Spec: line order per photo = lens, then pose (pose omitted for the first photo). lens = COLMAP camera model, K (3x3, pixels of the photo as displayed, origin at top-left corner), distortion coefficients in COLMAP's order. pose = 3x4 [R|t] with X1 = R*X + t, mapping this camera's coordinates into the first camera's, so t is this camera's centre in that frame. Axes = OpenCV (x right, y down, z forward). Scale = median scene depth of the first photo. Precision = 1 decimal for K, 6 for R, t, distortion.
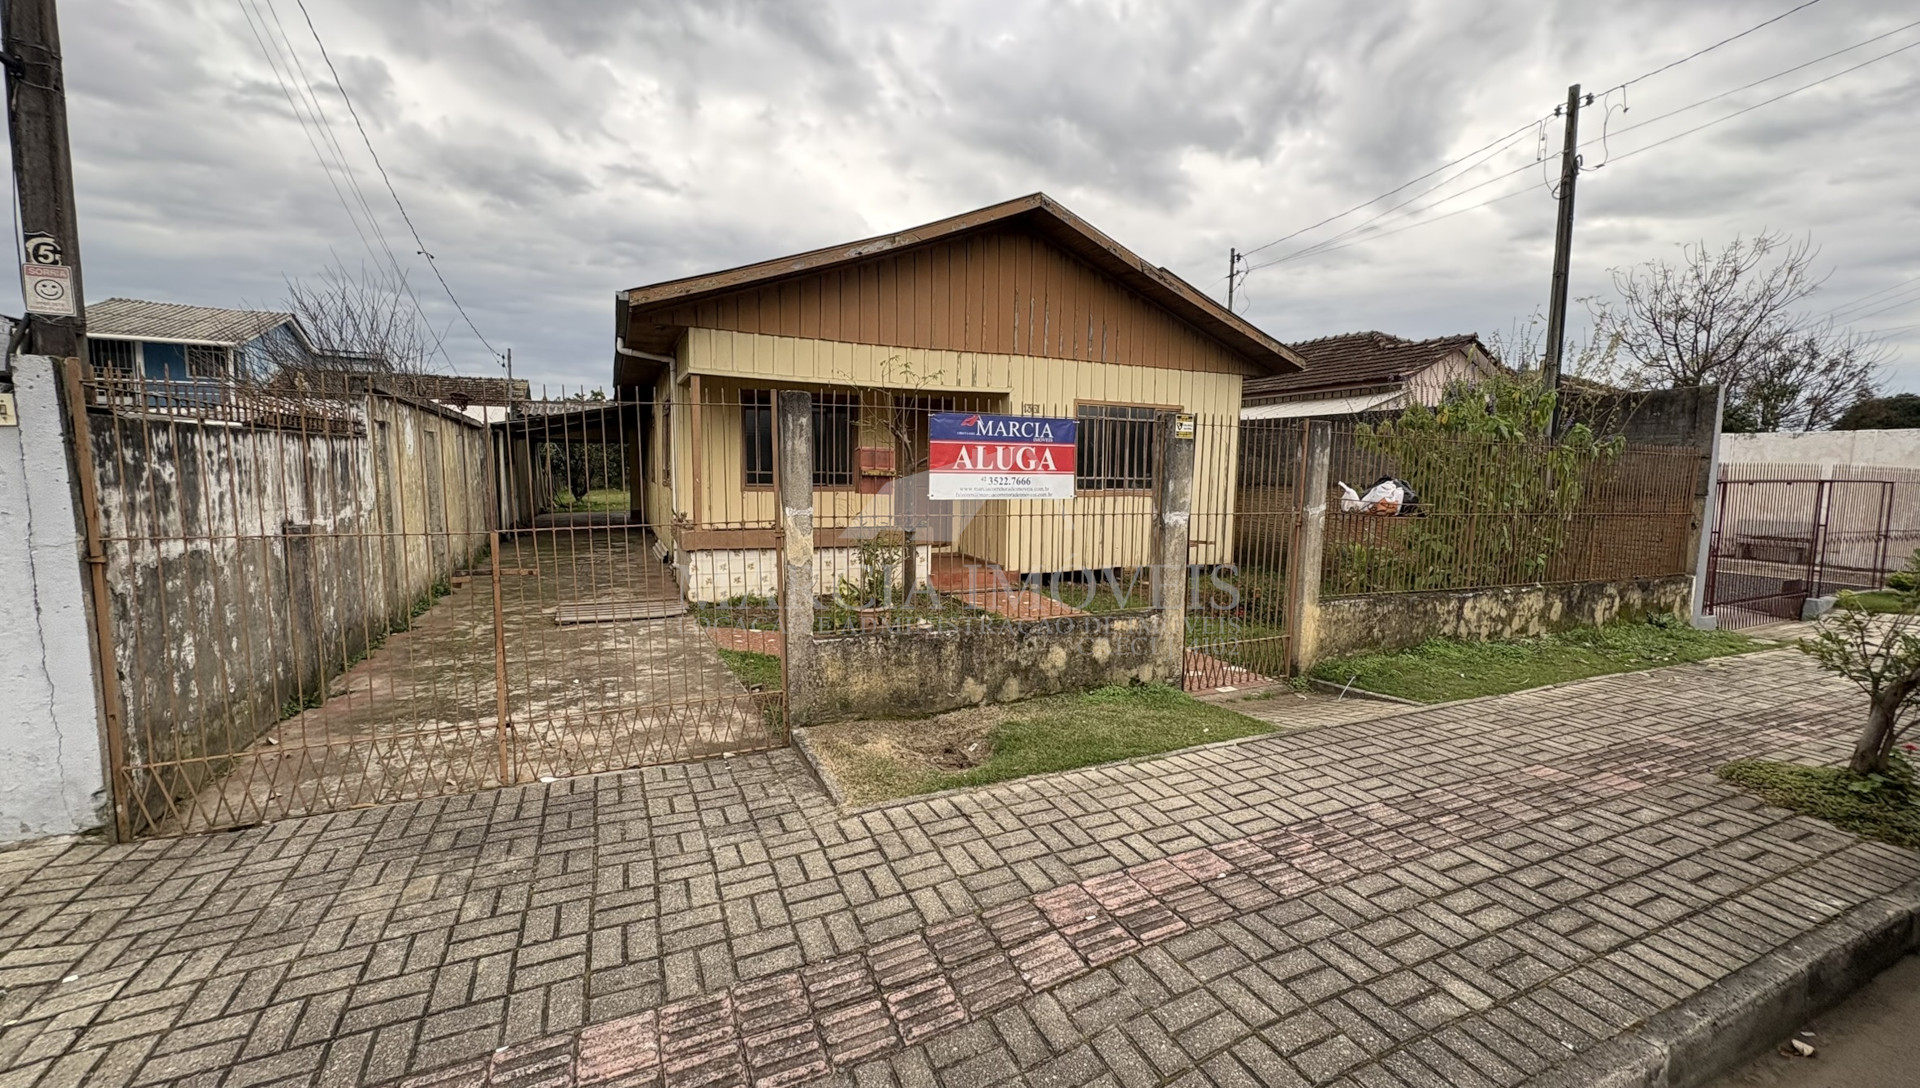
lens RADIAL K [[790.8, 0, 975.0], [0, 790.8, 490.2], [0, 0, 1]] dist [0.005854, -0.001999]
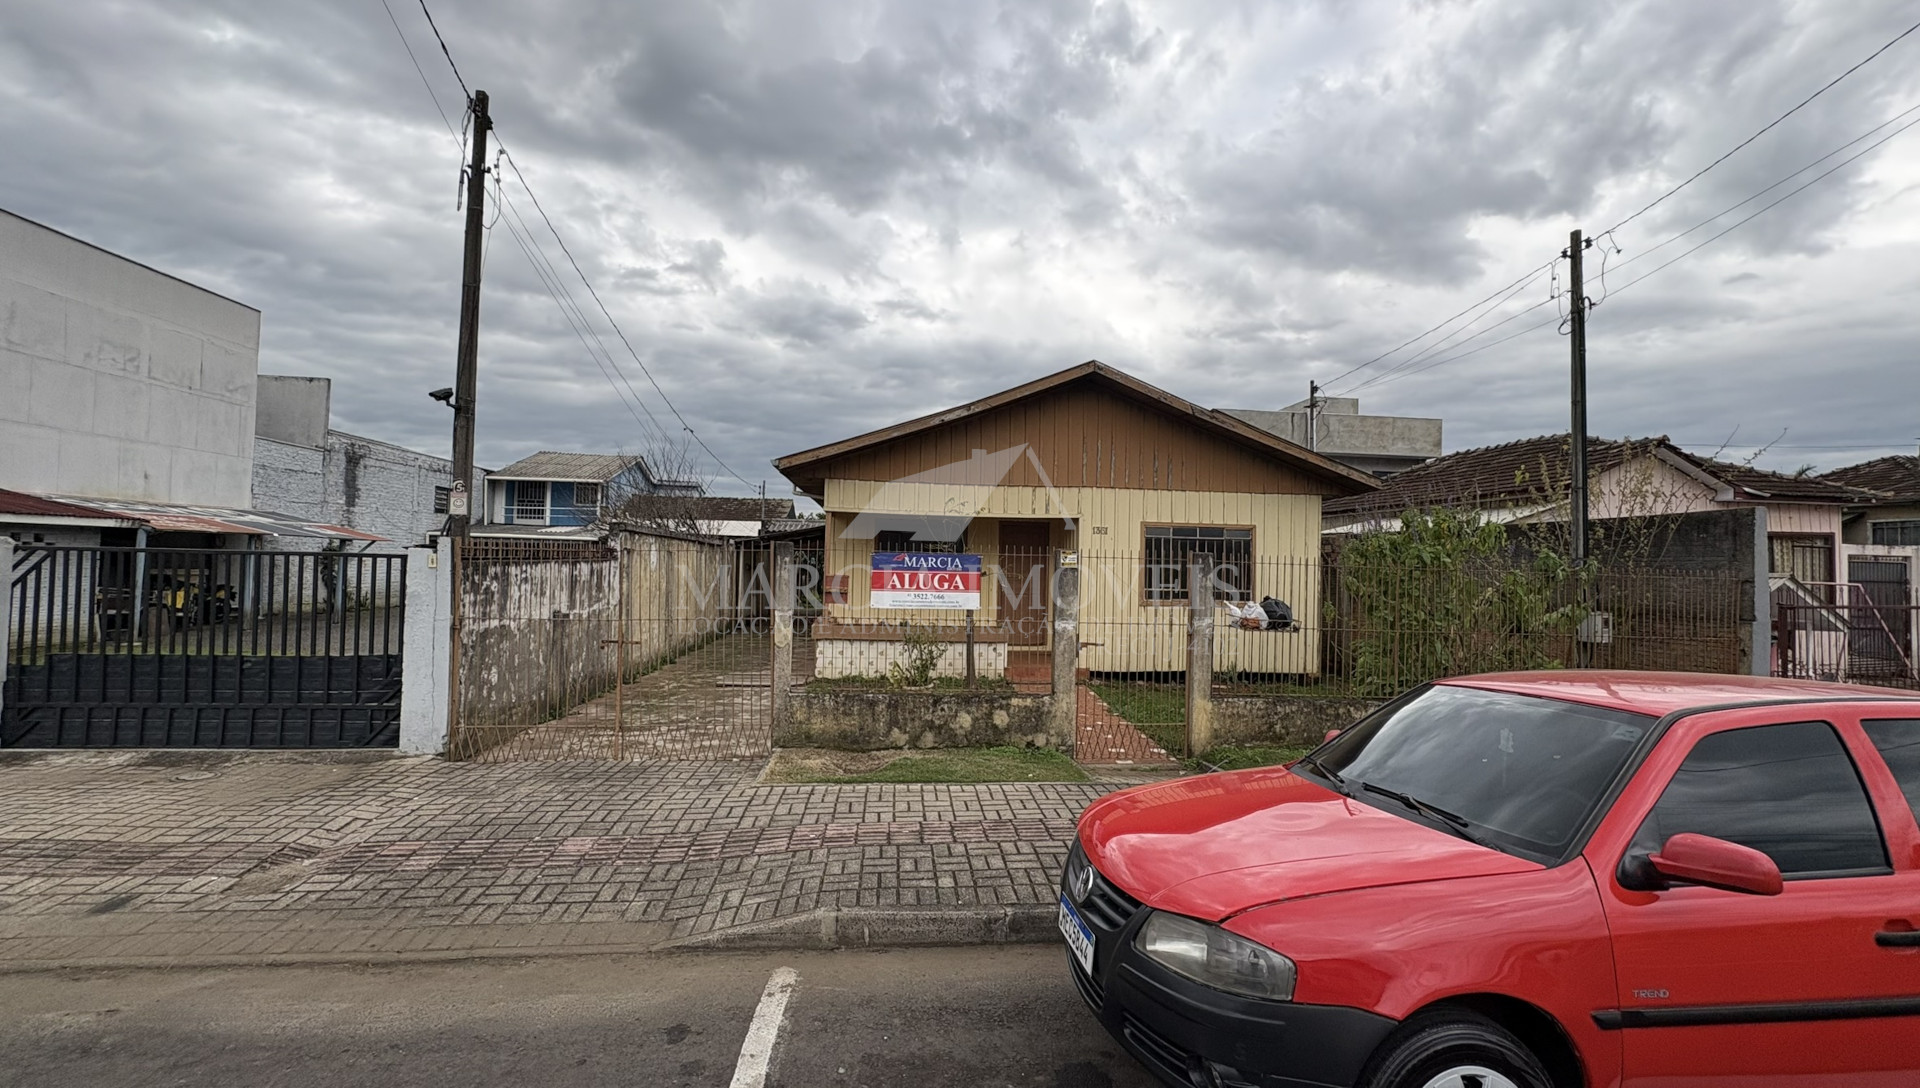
lens RADIAL K [[790.8, 0, 971.7], [0, 790.8, 547.2], [0, 0, 1]] dist [0.005854, -0.001999]
pose [[0.945048, -0.000365, -0.326932, 0.255468], [-0.016890, 0.998610, -0.049936, -0.013606], [0.326496, 0.052713, 0.943728, -0.157954]]
